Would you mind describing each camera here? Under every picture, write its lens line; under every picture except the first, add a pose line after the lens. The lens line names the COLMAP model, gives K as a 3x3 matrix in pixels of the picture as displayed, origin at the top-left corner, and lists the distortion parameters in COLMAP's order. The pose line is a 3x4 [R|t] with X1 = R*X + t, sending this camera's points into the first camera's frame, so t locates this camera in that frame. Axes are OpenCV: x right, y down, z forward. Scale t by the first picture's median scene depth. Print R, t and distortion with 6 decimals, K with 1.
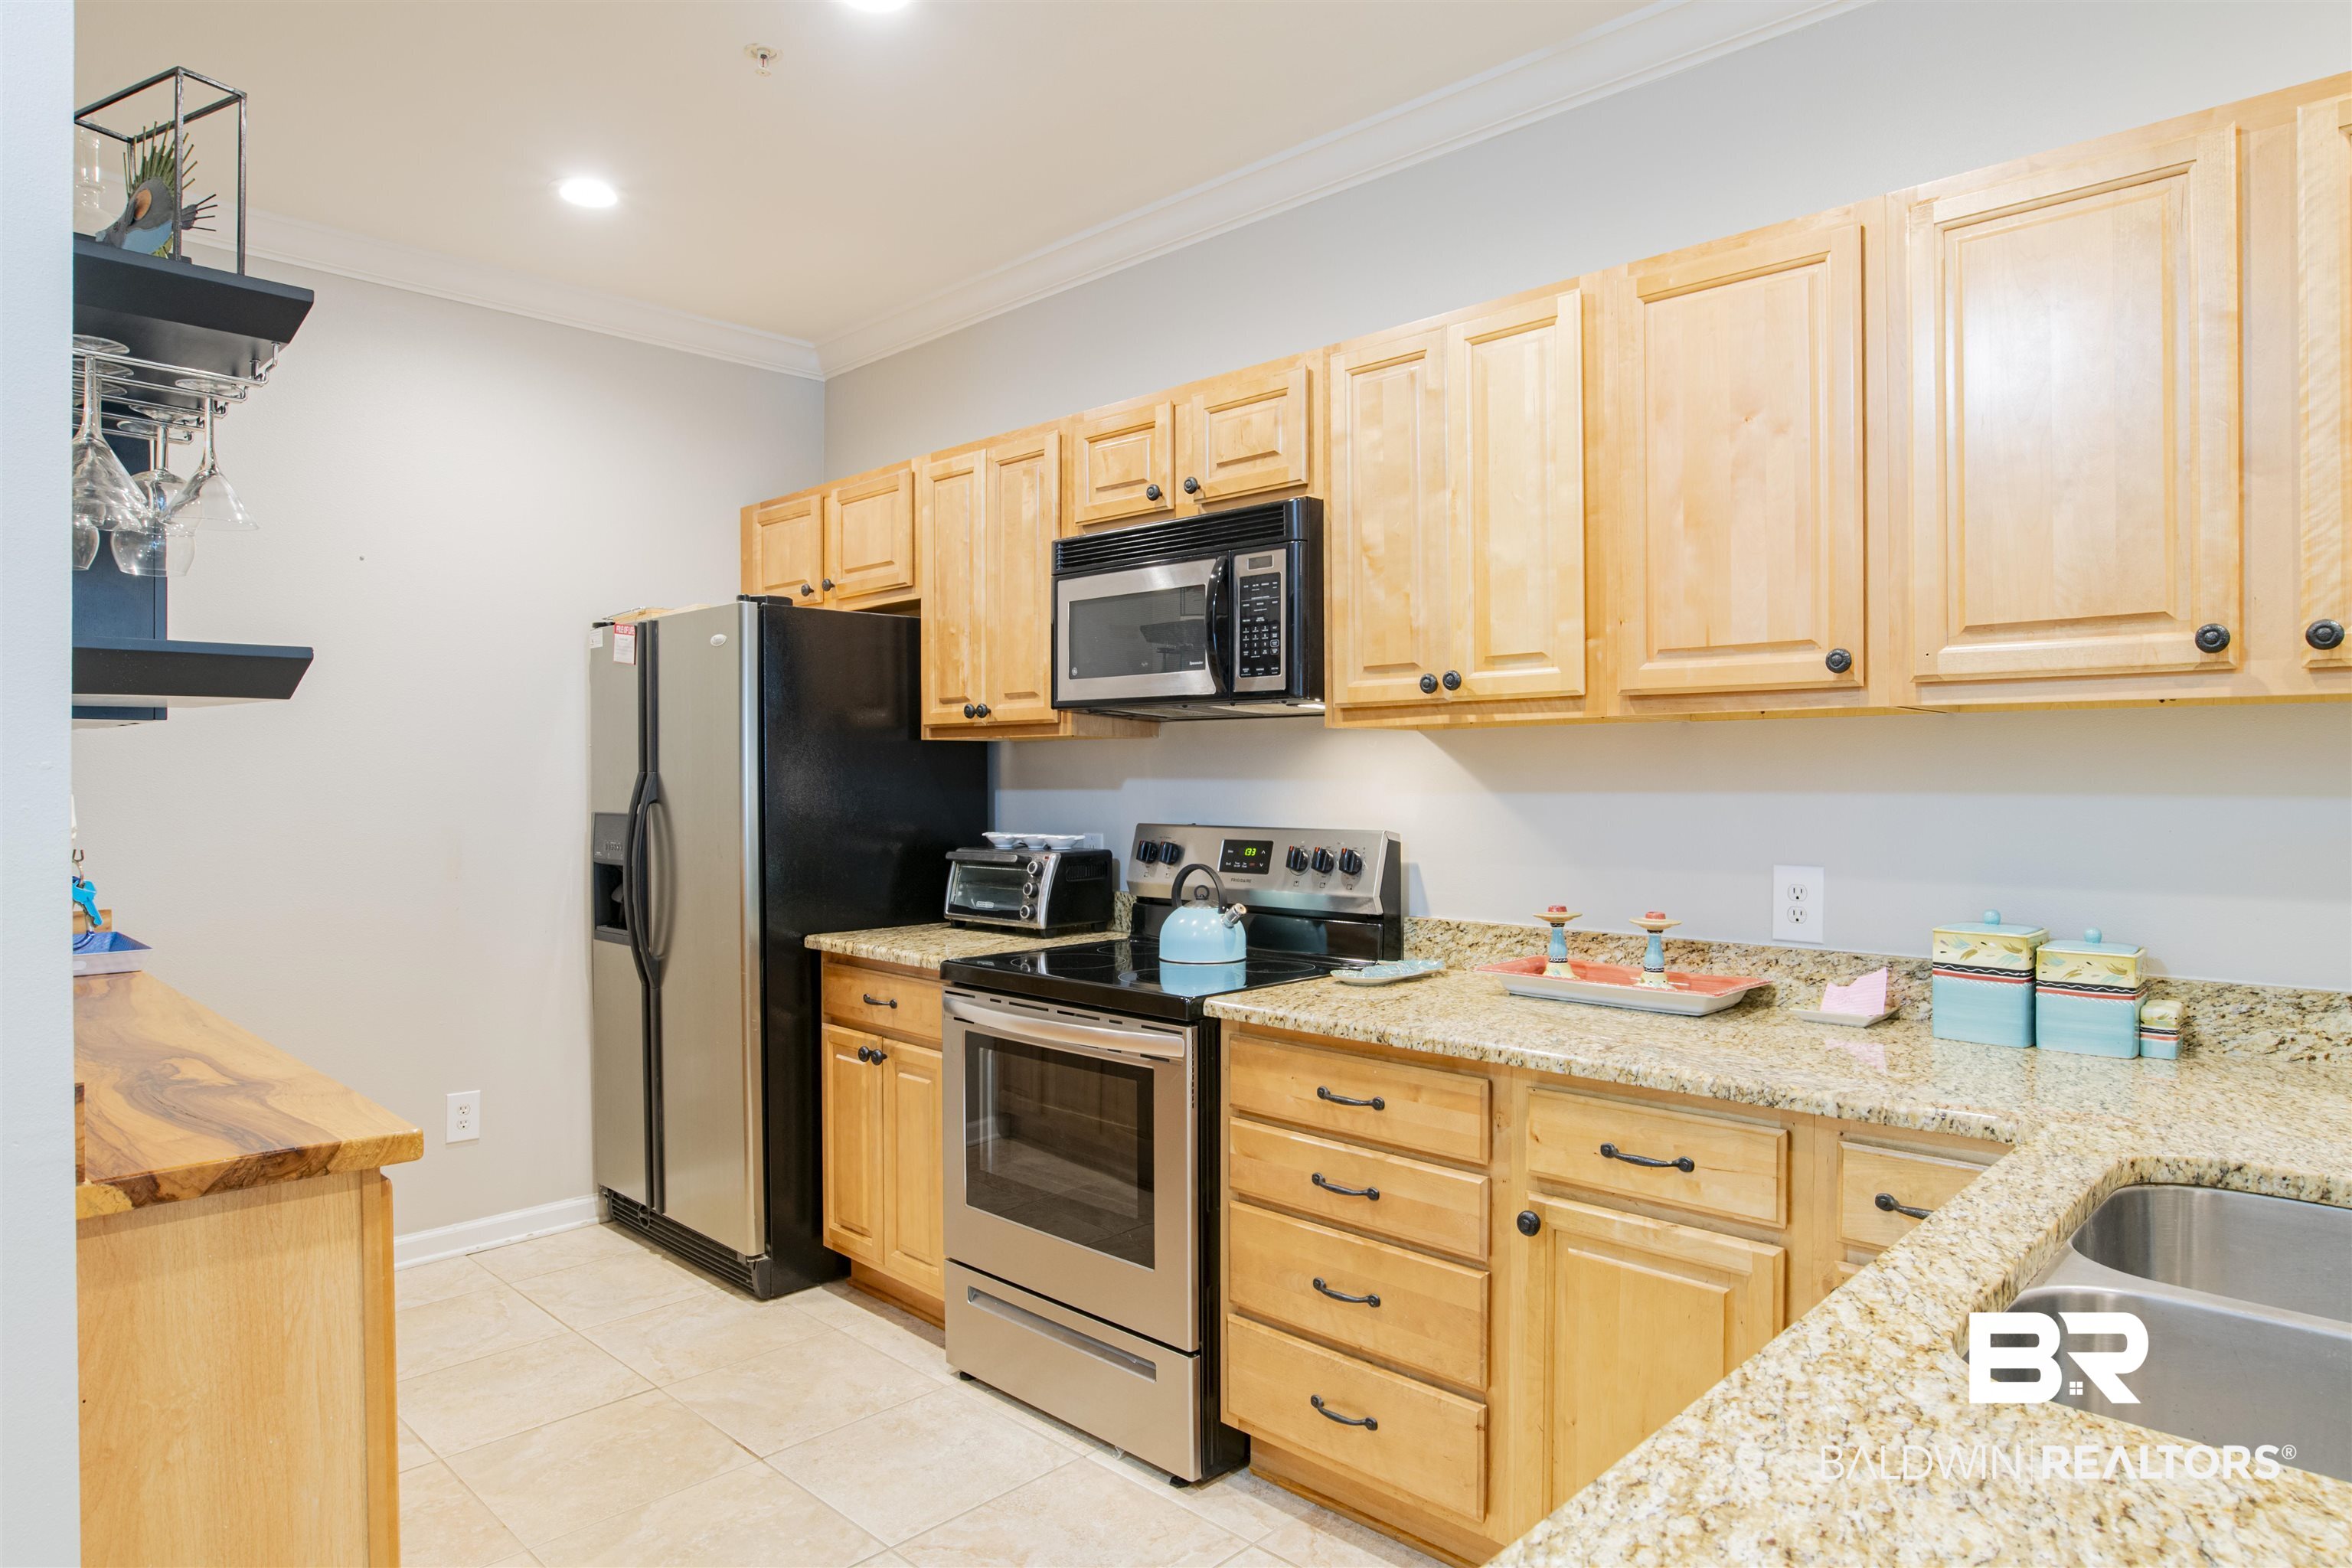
lens RADIAL K [[1391.0, 0, 1186.8], [0, 1391.0, 780.8], [0, 0, 1]] dist [-0.057111, 0.034852]
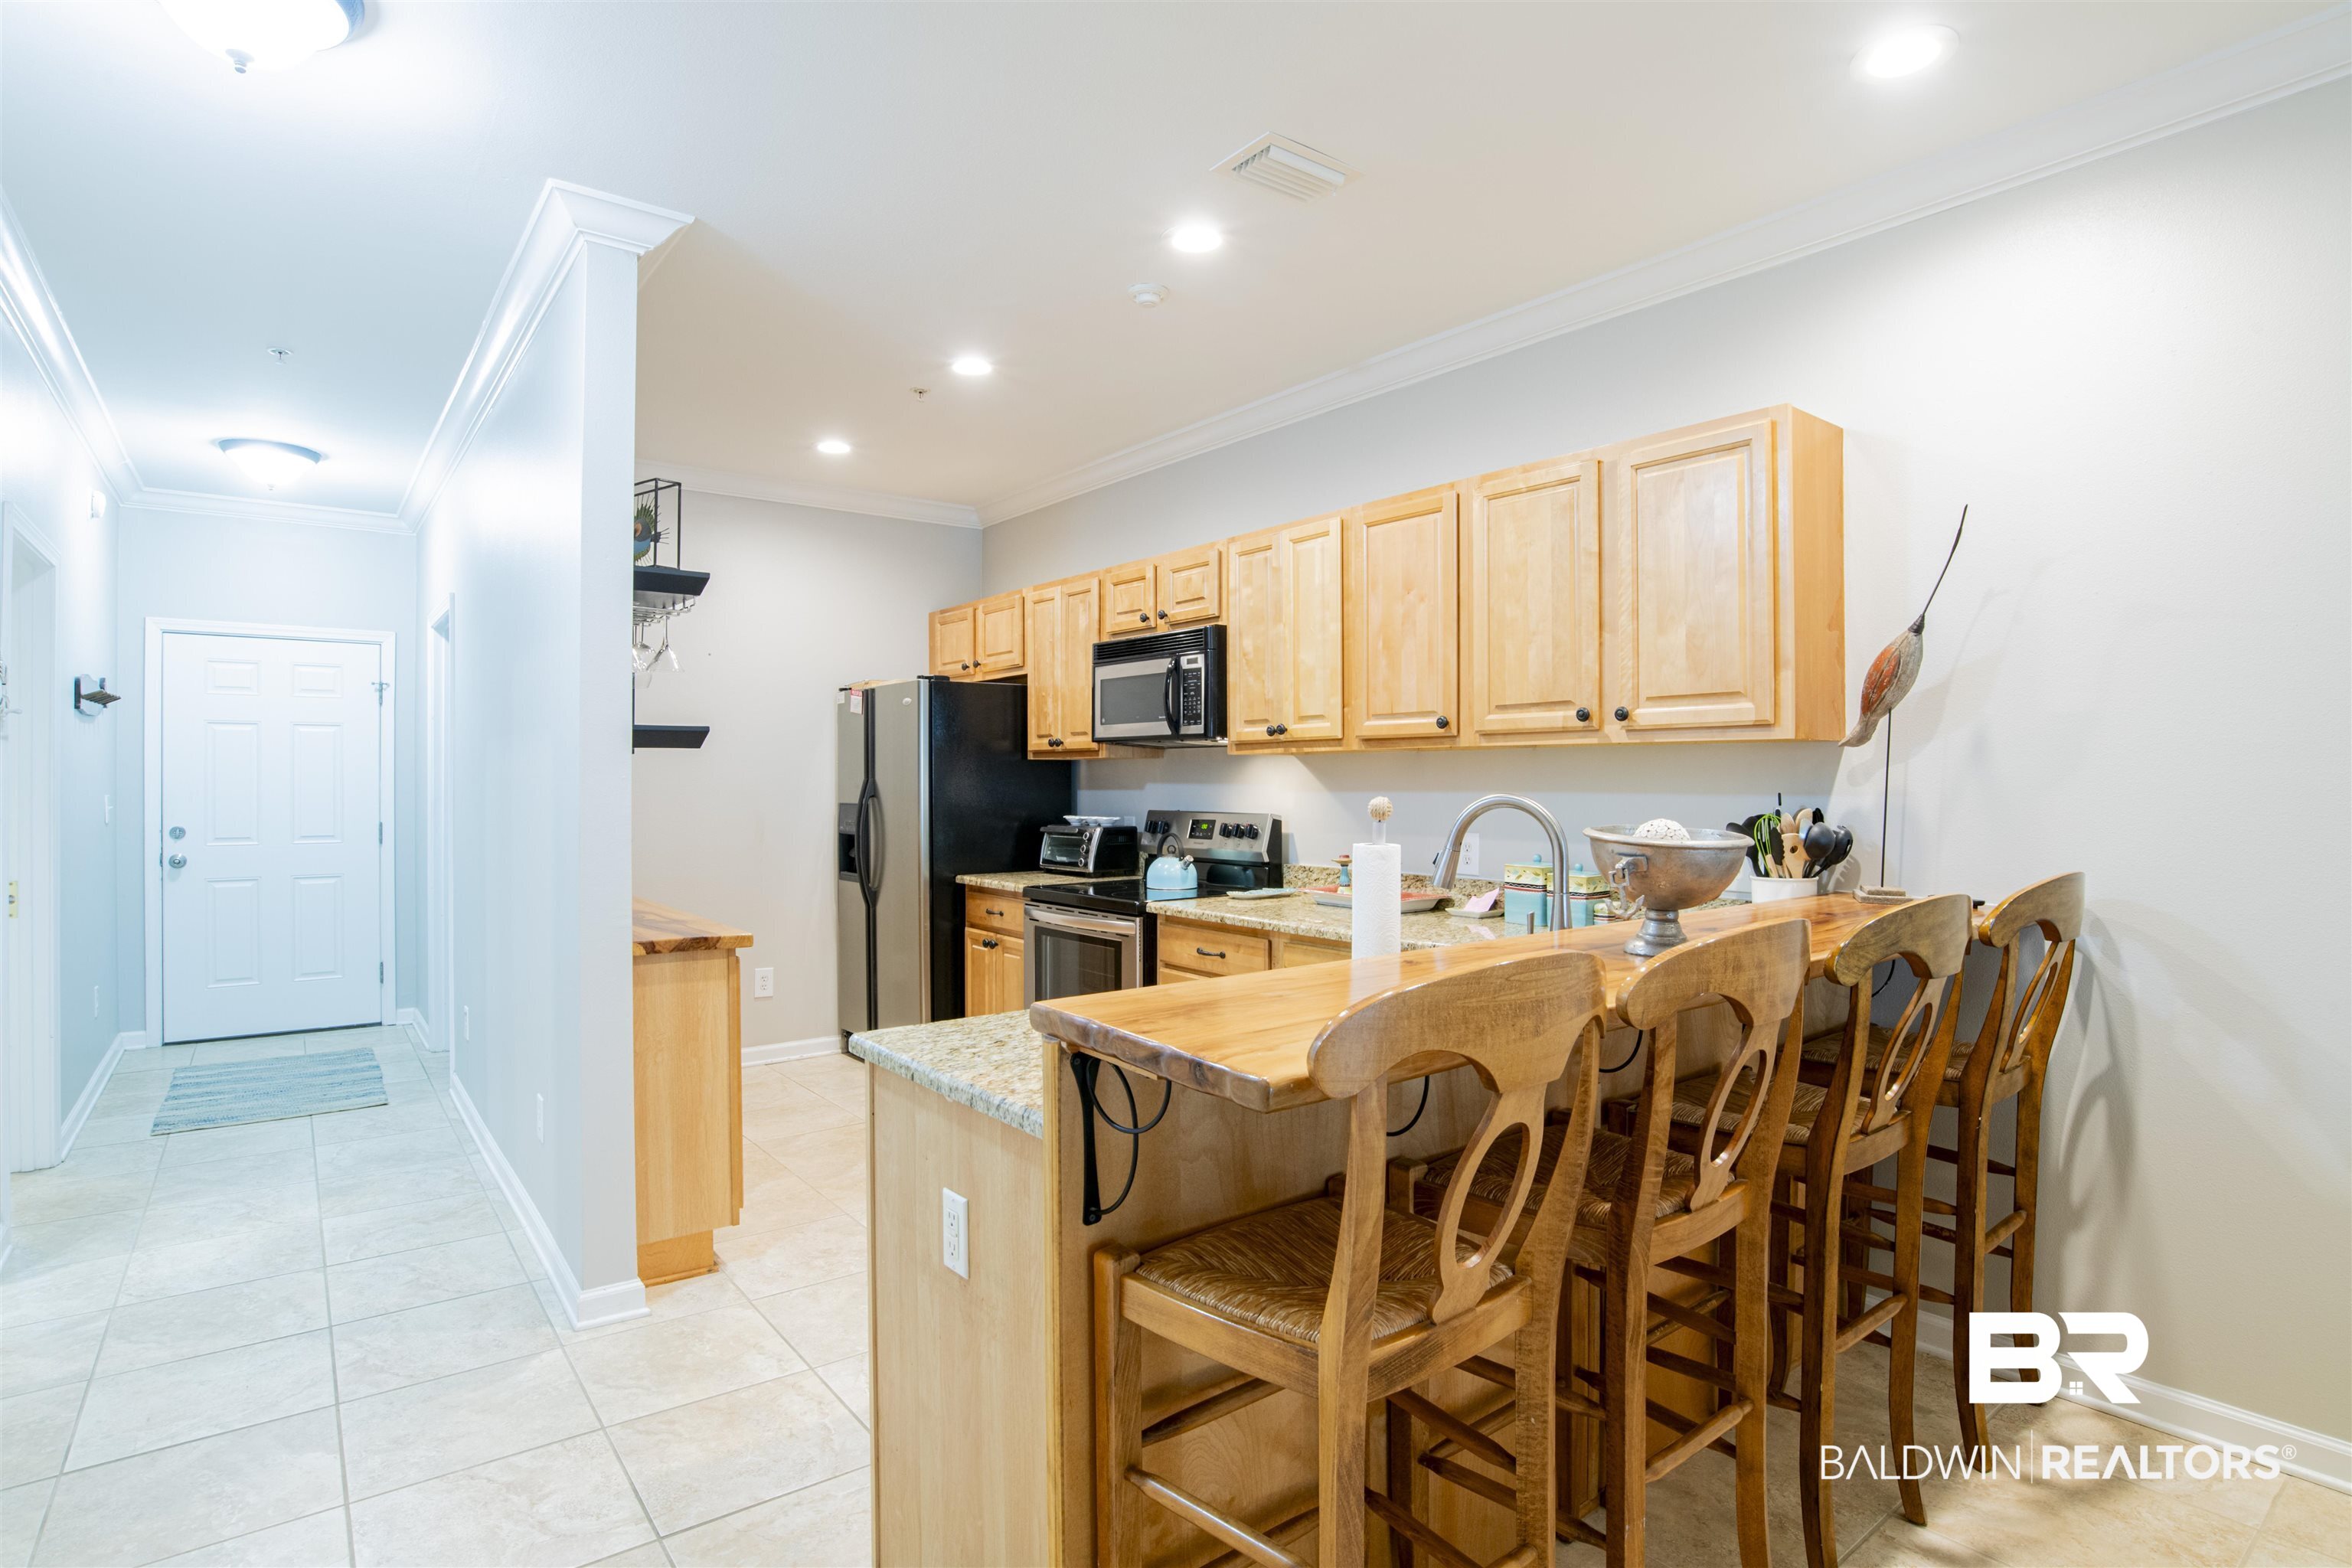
lens RADIAL K [[1197.9, 0, 1176.0], [0, 1197.9, 784.0], [0, 0, 1]] dist [-0.052691, 0.019806]
pose [[0.989308, 0.001960, -0.145827, 0.249338], [-0.002085, 0.999998, -0.000708, 0.000491], [0.145825, 0.001004, 0.989310, -0.500118]]
